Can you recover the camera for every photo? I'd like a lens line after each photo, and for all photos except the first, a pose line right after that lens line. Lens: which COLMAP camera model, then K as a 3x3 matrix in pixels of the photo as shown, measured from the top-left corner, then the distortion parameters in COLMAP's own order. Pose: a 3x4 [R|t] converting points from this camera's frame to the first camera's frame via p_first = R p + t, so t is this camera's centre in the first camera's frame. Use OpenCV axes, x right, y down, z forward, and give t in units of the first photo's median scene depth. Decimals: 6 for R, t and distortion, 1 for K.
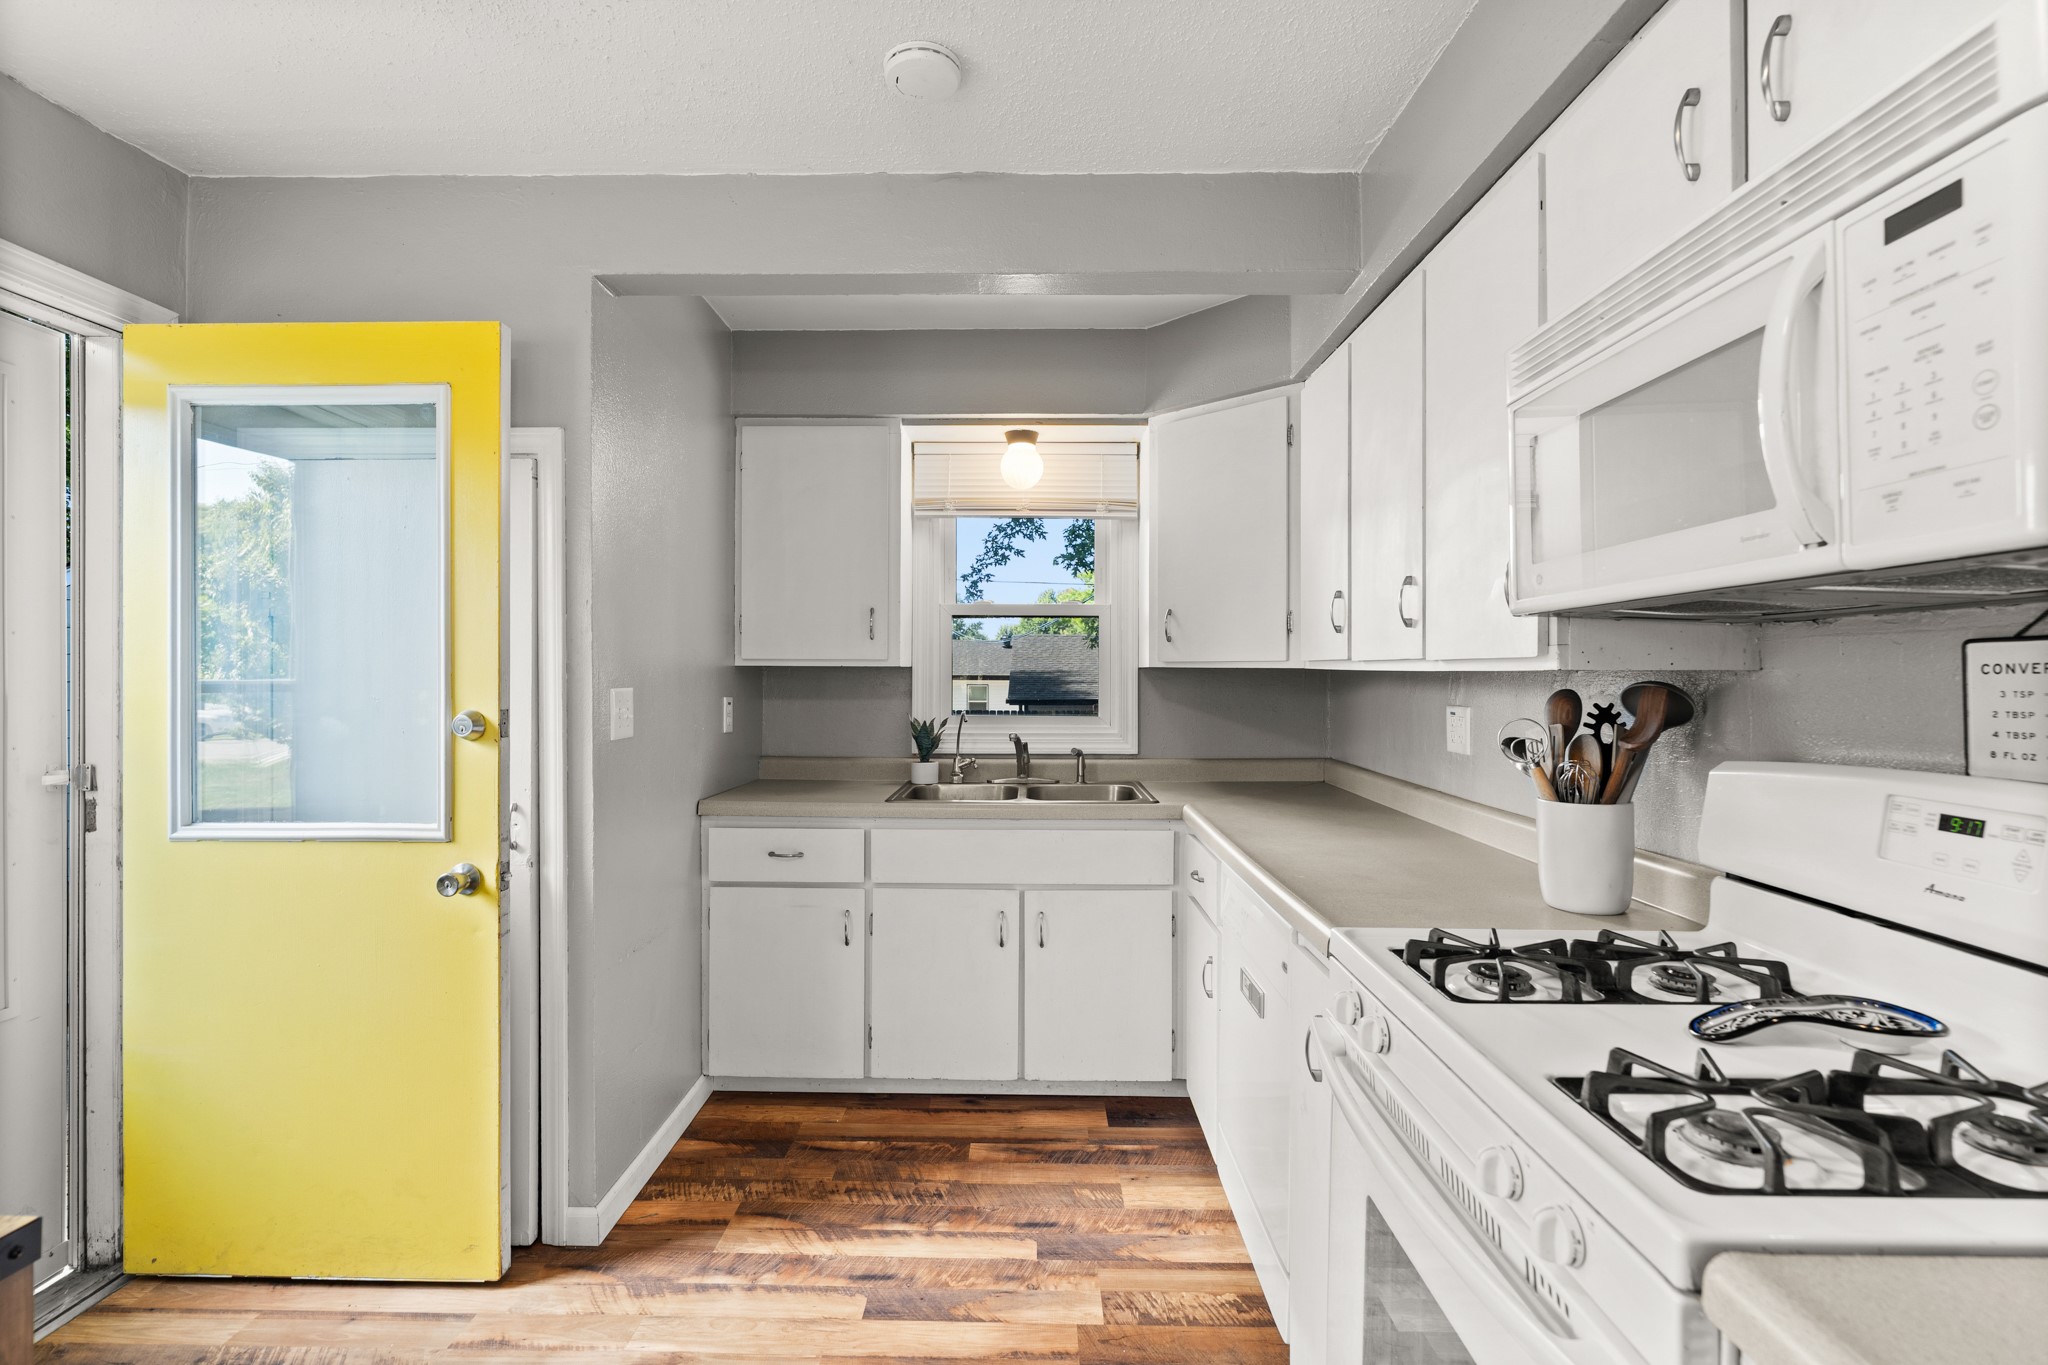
lens RADIAL K [[933.7, 0, 1024.0], [0, 933.7, 677.8], [0, 0, 1]] dist [-0.007242, 0.002497]
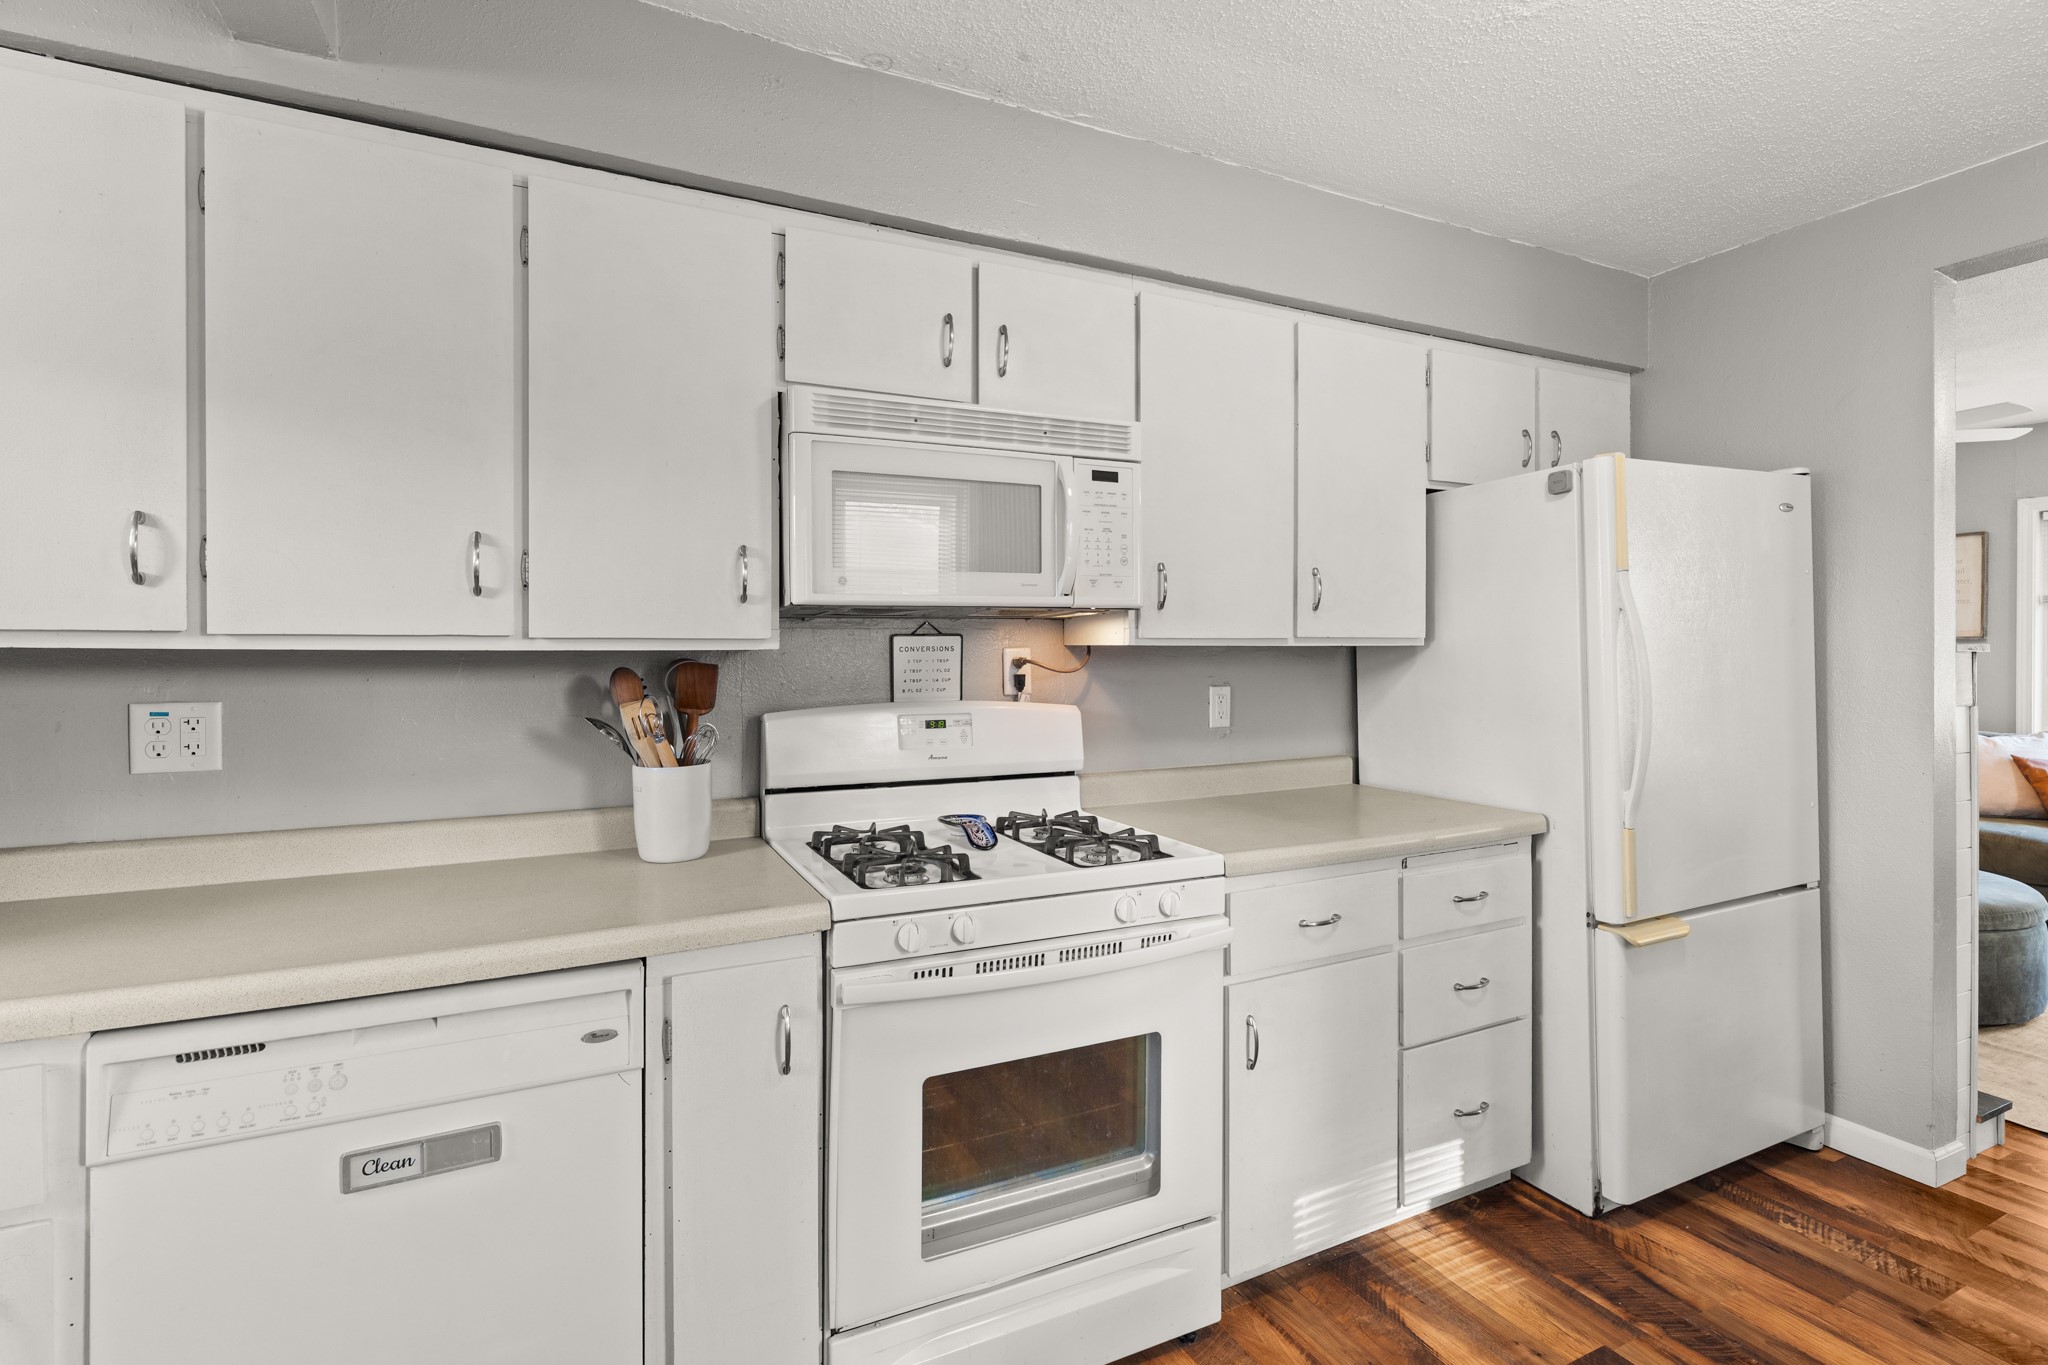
lens RADIAL K [[933.7, 0, 1006.2], [0, 933.7, 653.4], [0, 0, 1]] dist [-0.007242, 0.002497]
pose [[-0.448843, -0.004709, 0.893598, -0.414388], [0.006713, 0.999940, 0.008641, -0.007828], [-0.893585, 0.009878, -0.448785, 0.796274]]
